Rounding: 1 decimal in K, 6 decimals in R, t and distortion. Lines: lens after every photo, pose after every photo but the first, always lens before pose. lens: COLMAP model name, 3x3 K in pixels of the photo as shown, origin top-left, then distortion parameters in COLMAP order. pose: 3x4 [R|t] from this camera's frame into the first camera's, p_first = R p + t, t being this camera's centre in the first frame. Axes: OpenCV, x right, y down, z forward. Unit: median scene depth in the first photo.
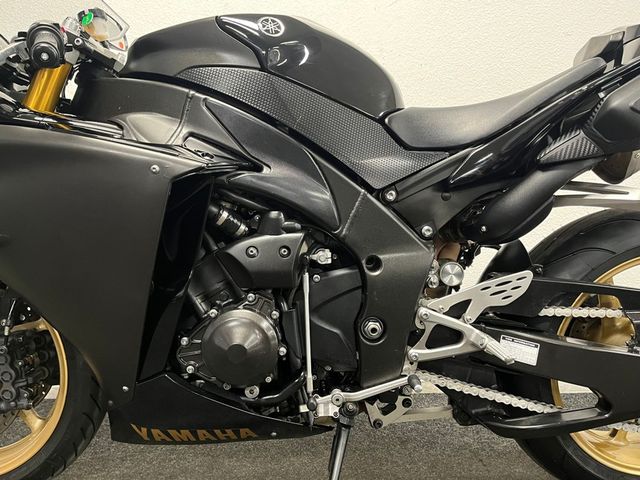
lens RADIAL K [[481.6, 0, 320.7], [0, 481.6, 238.8], [0, 0, 1]] dist [0.050537, 0.002441]
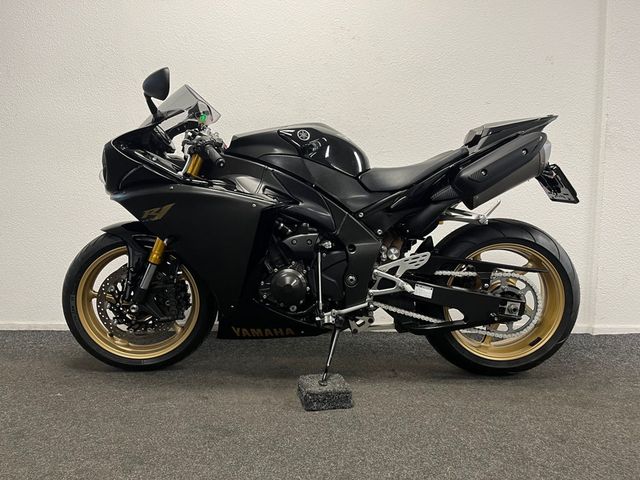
lens RADIAL K [[481.6, 0, 316.6], [0, 481.6, 239.0], [0, 0, 1]] dist [0.050537, 0.002441]
pose [[0.999498, 0.007369, -0.030814, 0.021375], [-0.006463, 0.999547, 0.029384, -0.045932], [0.031016, -0.029170, 0.999093, -1.043097]]
